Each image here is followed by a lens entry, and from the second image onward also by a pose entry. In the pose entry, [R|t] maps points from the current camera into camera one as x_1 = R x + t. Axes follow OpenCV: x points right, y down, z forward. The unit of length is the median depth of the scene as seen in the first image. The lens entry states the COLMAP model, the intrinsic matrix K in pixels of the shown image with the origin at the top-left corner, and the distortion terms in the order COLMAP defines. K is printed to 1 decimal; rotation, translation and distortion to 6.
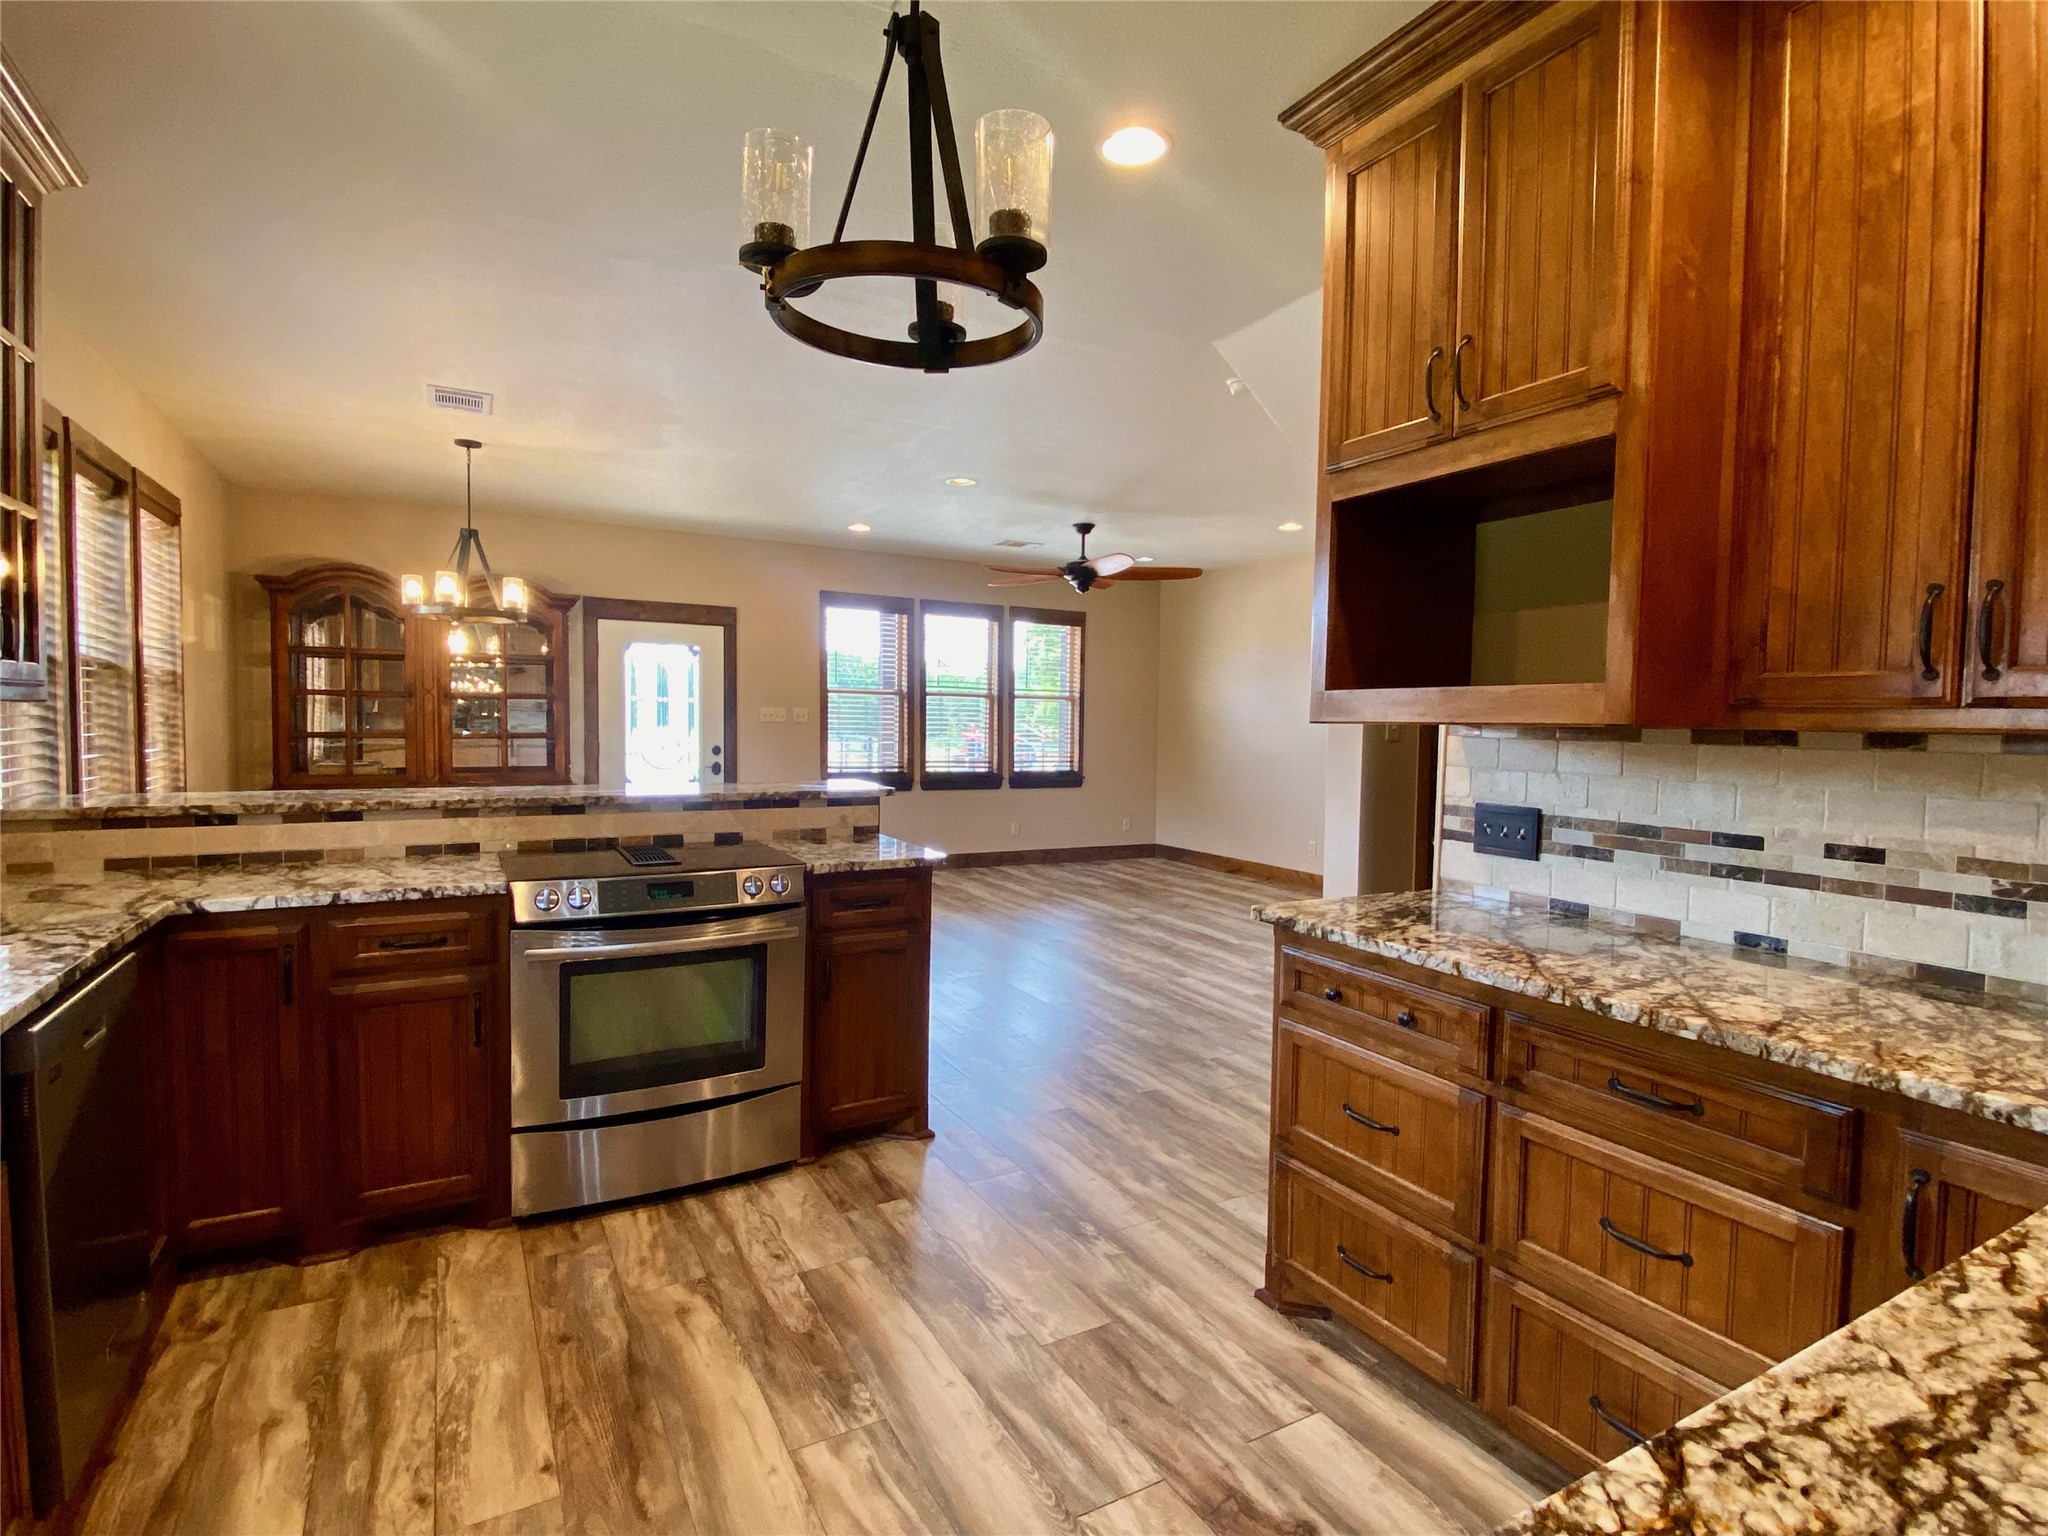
lens RADIAL K [[1036.7, 0, 1030.7], [0, 1036.7, 765.5], [0, 0, 1]] dist [0.027578, -0.004241]
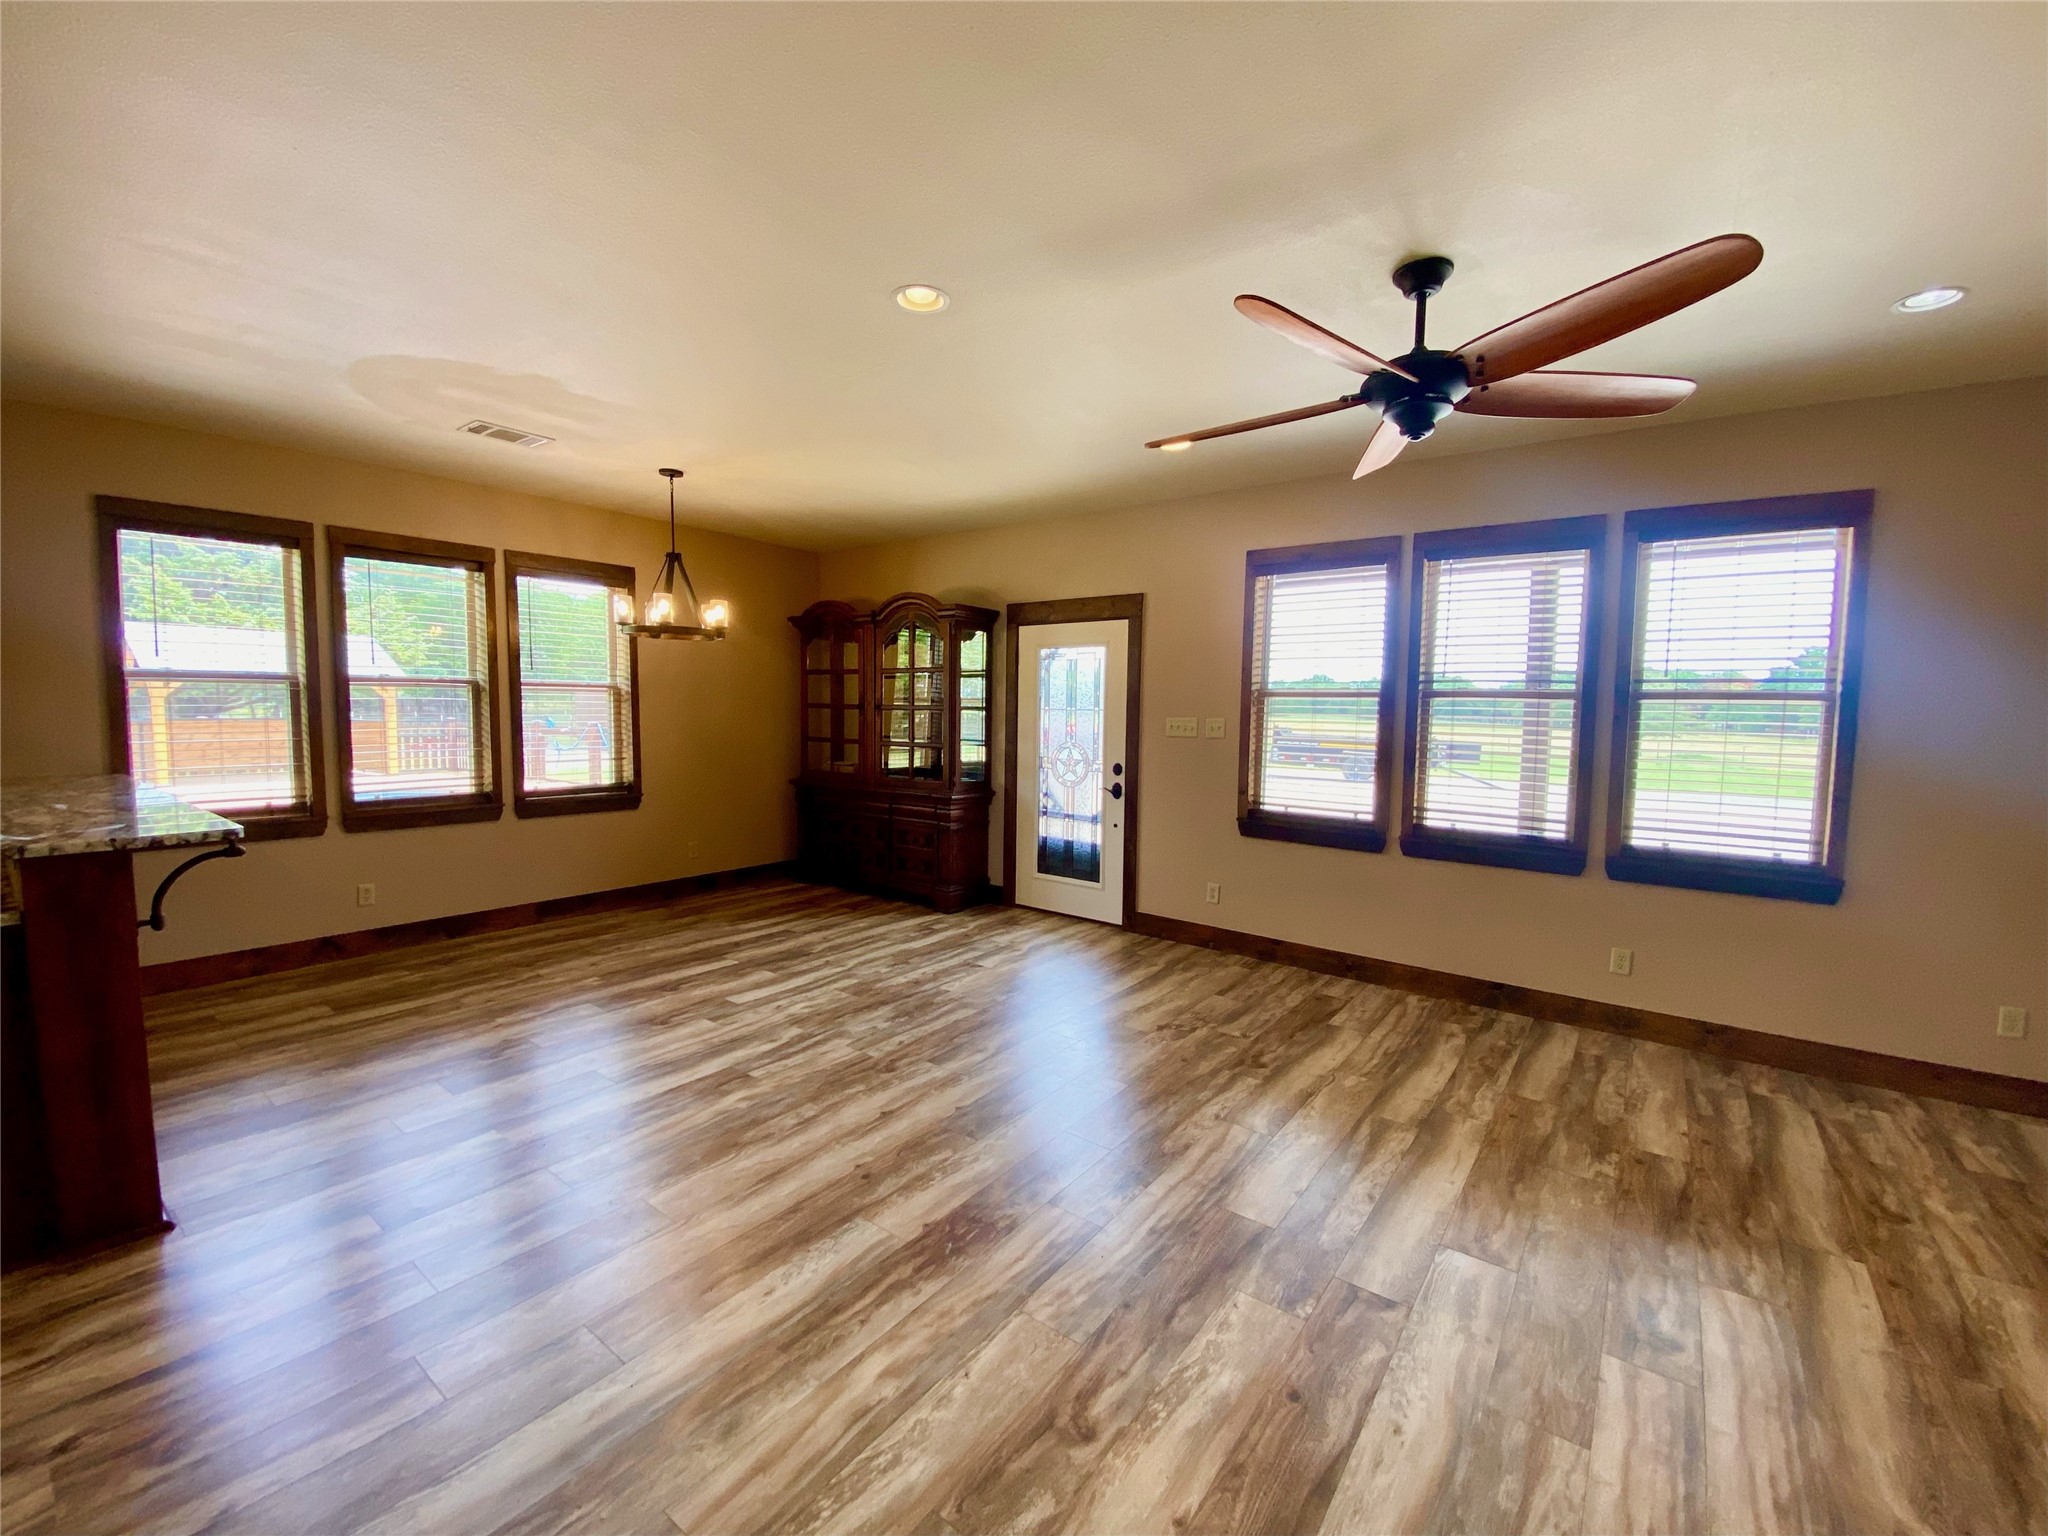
lens RADIAL K [[837.9, 0, 1013.3], [0, 837.9, 771.9], [0, 0, 1]] dist [0.011201, -0.001809]
pose [[0.386878, 0.060814, -0.920123, 0.253706], [-0.053661, 0.997617, 0.043374, -0.033208], [0.920568, 0.032595, 0.389220, 0.595758]]
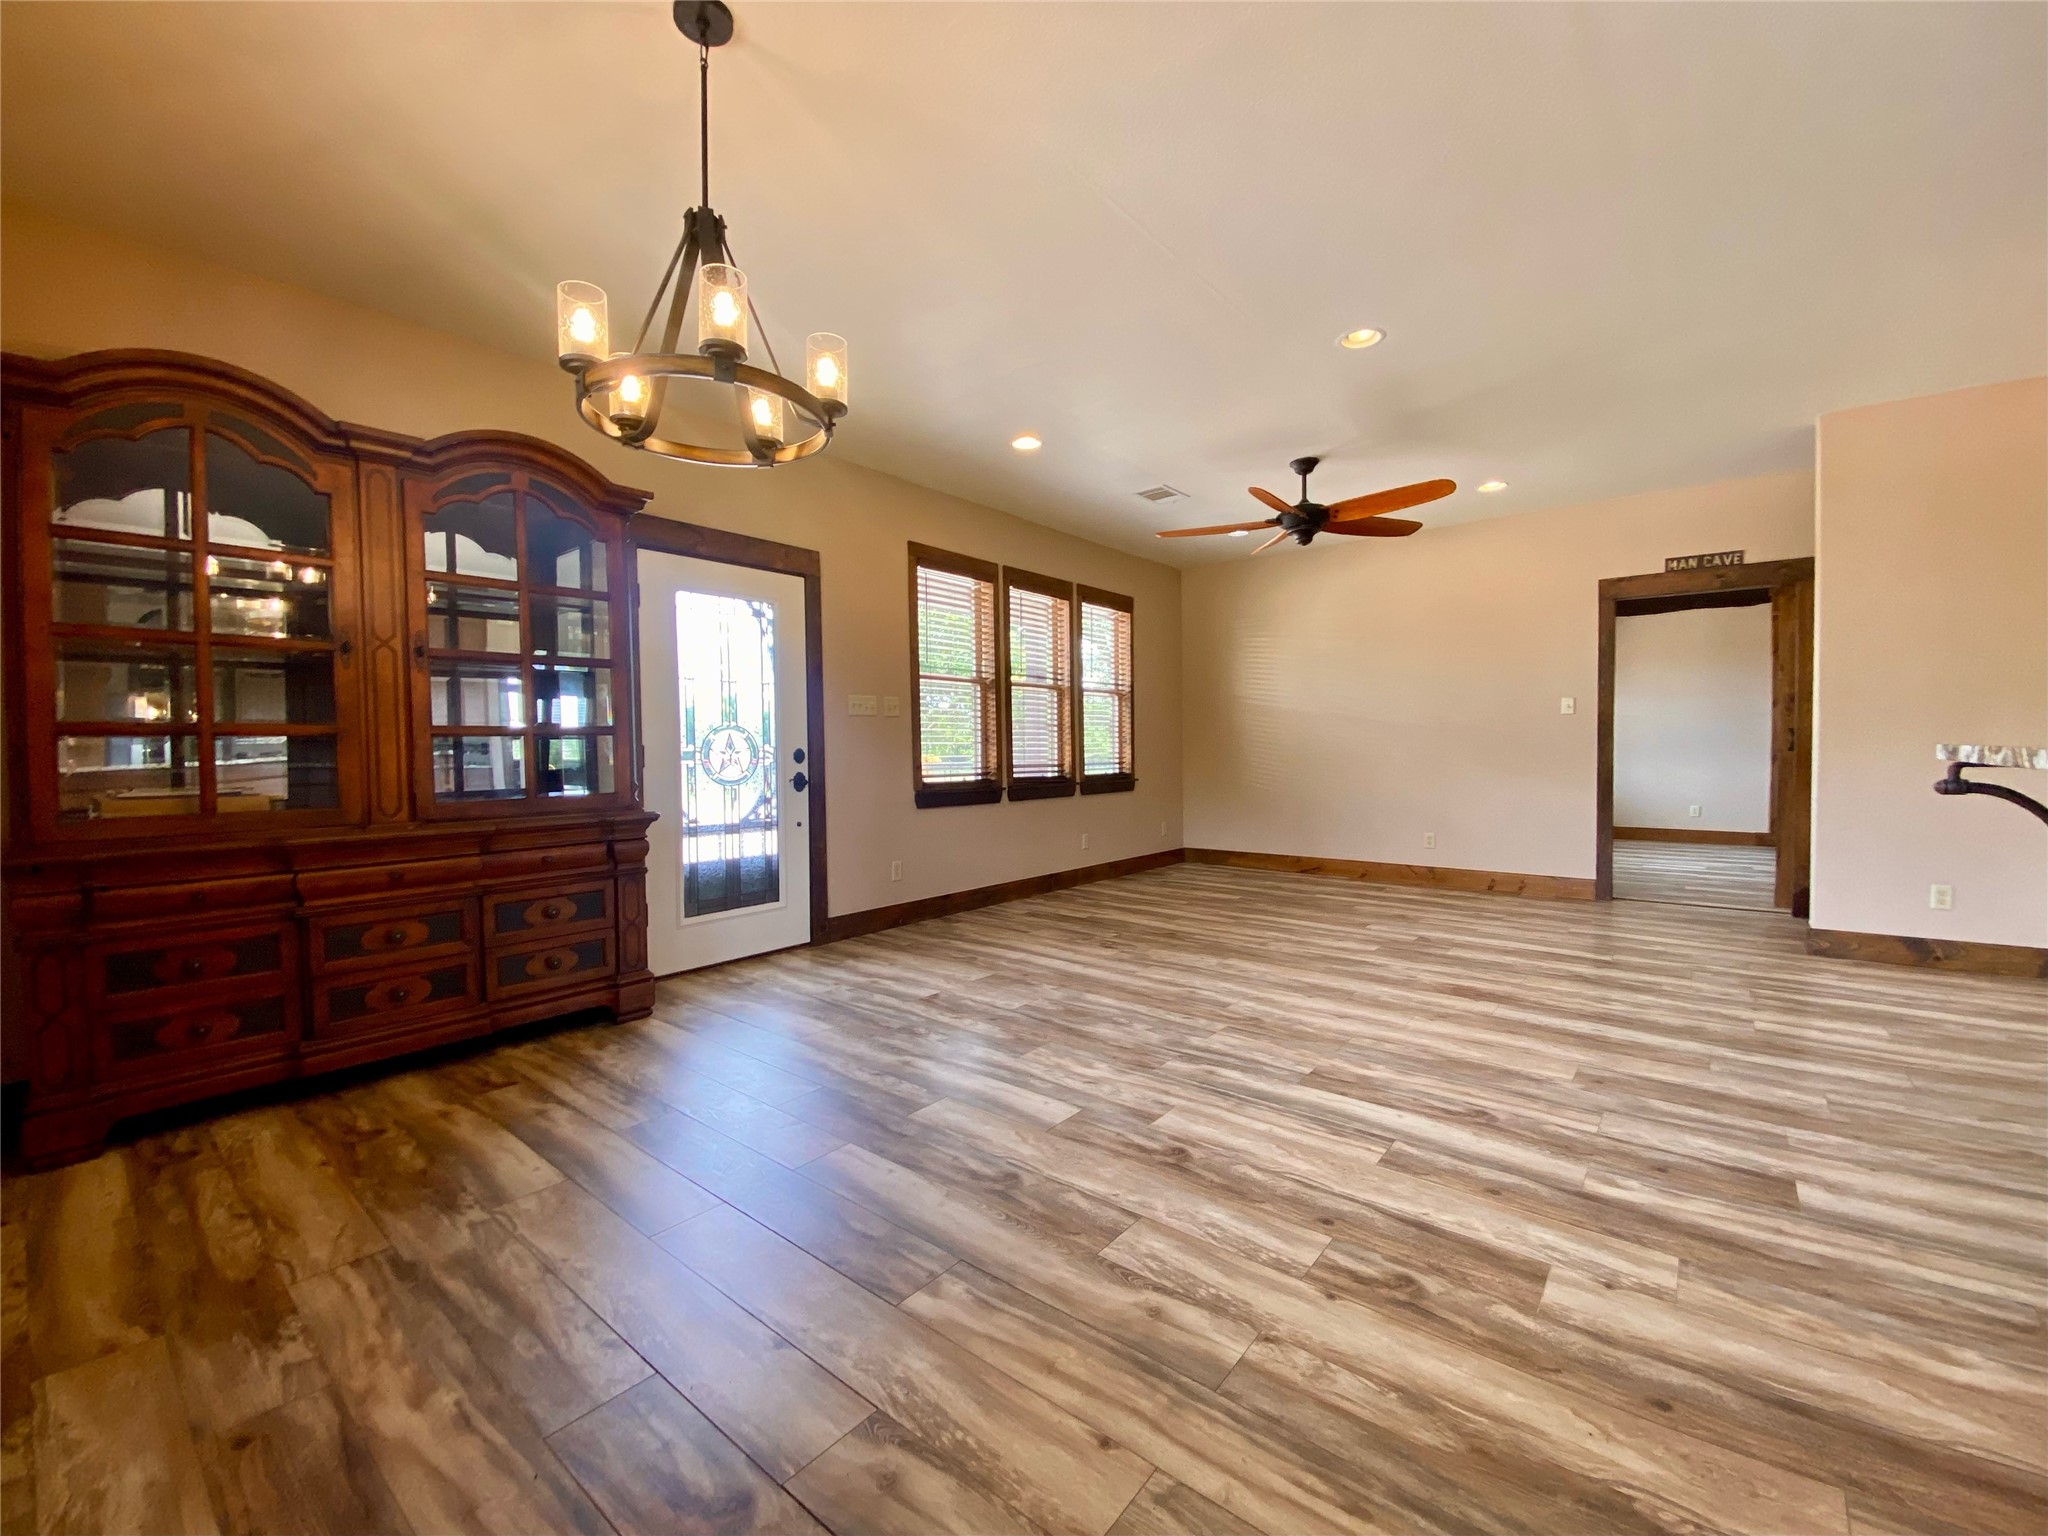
lens RADIAL K [[837.9, 0, 1040.2], [0, 837.9, 766.9], [0, 0, 1]] dist [0.011201, -0.001809]
pose [[0.931623, -0.037387, 0.361498, -0.319400], [0.044870, 0.998917, -0.012325, 0.006167], [-0.360646, 0.027703, 0.932291, 0.379462]]
